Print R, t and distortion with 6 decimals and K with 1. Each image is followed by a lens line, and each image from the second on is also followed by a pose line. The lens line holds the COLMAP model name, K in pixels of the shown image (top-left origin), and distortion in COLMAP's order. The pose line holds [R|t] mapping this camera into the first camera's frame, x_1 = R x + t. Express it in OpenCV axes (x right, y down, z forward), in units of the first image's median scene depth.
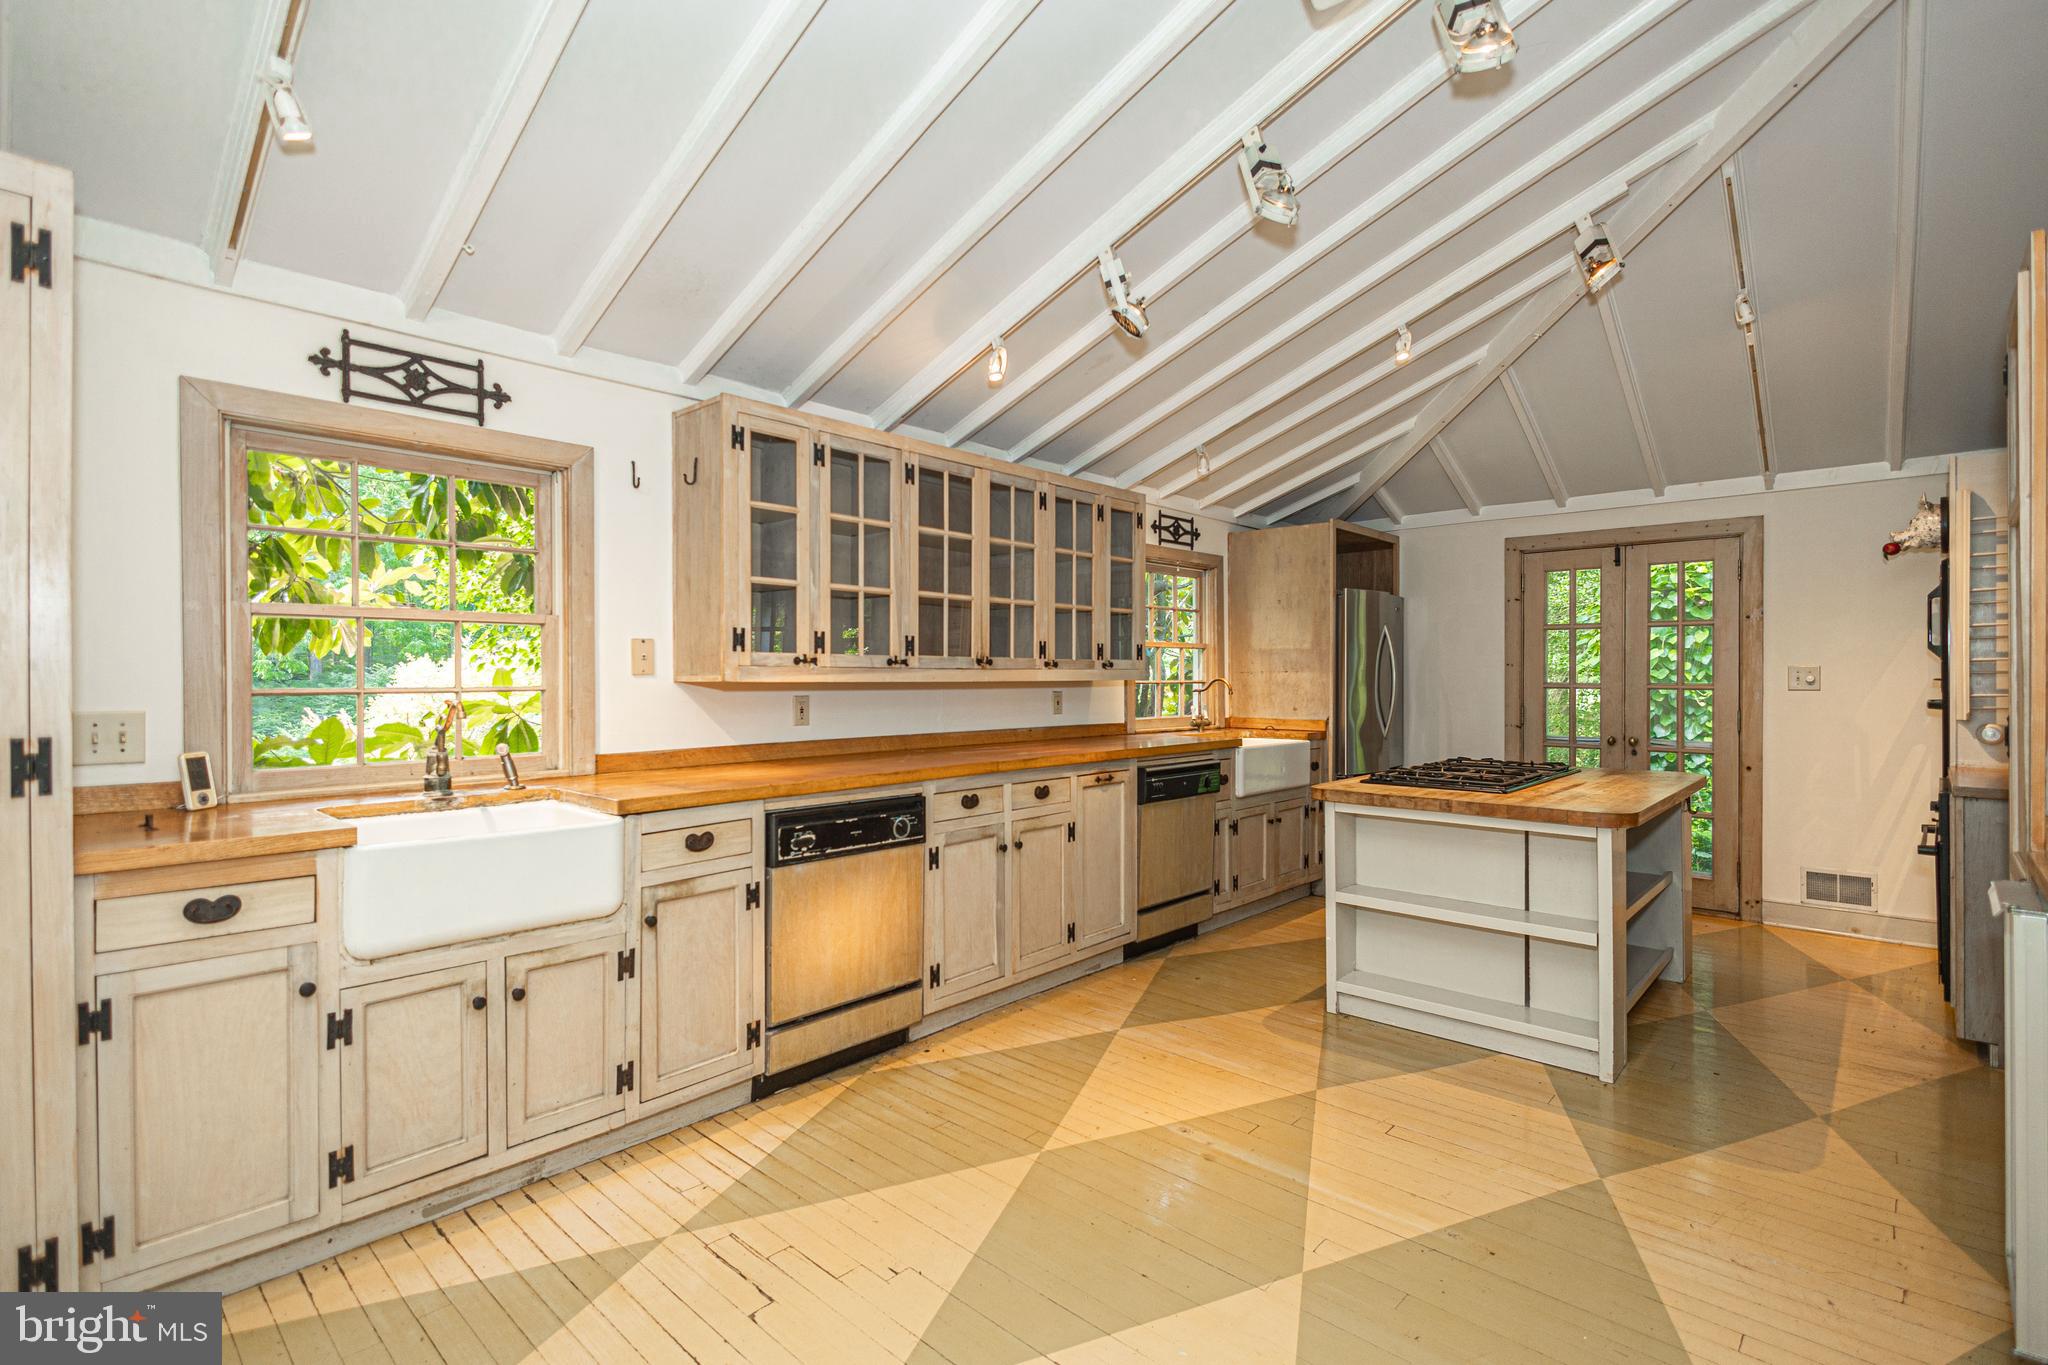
lens RADIAL K [[972.9, 0, 1023.5], [0, 972.9, 673.9], [0, 0, 1]] dist [0.014695, -0.003288]
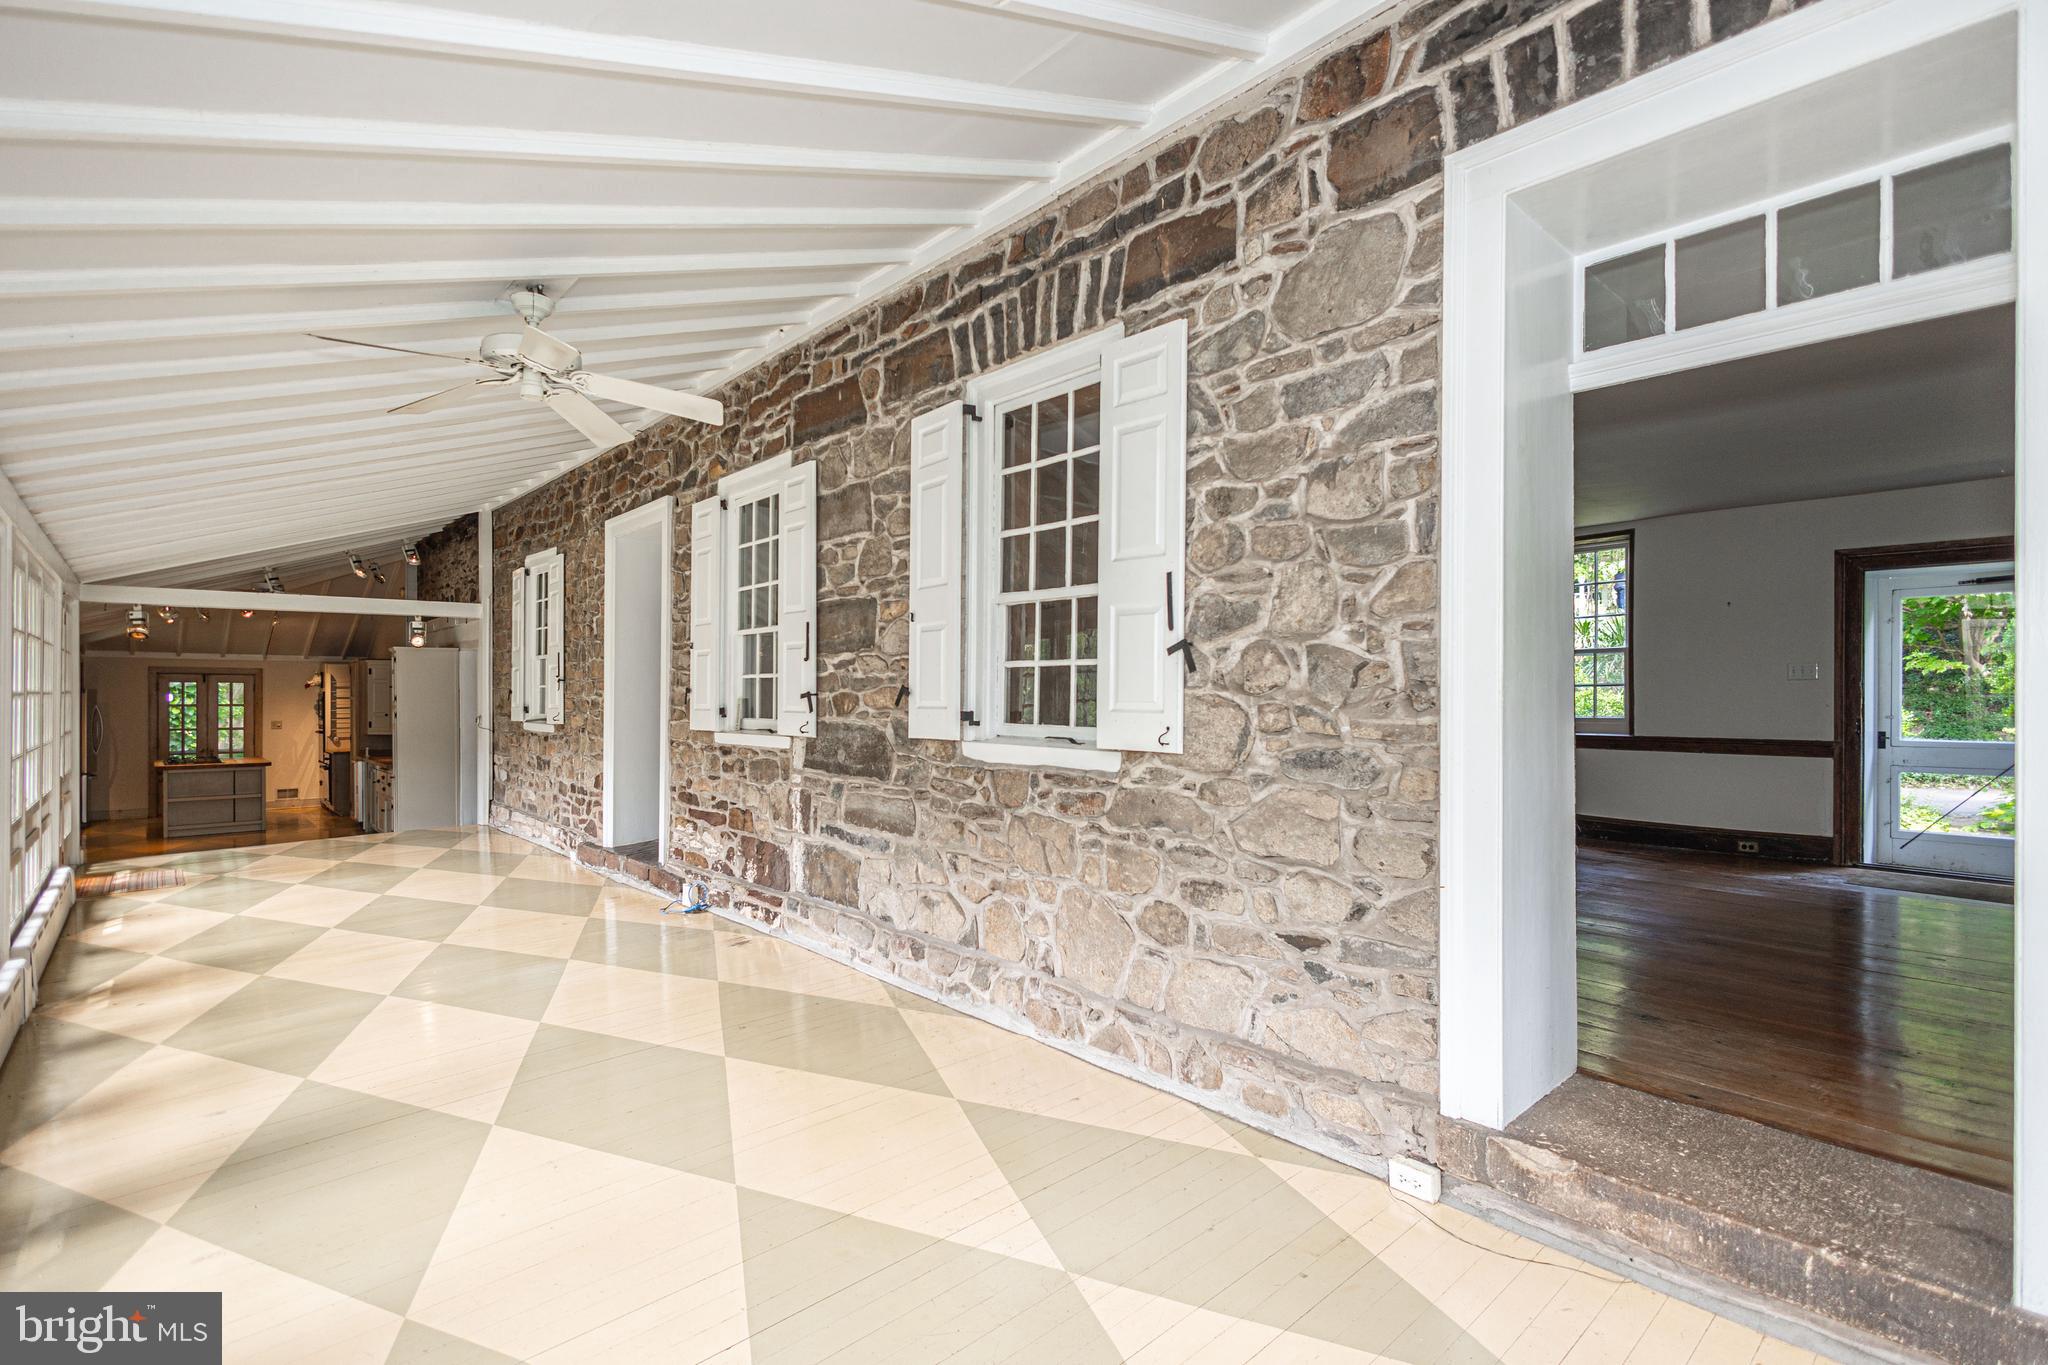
lens RADIAL K [[921.3, 0, 1027.7], [0, 921.3, 687.9], [0, 0, 1]] dist [0.003118, 0.000094]
pose [[0.085122, 0.014946, 0.996258, -1.919710], [-0.002536, 0.999887, -0.014784, -0.077596], [-0.996367, -0.001268, 0.085150, -1.606556]]
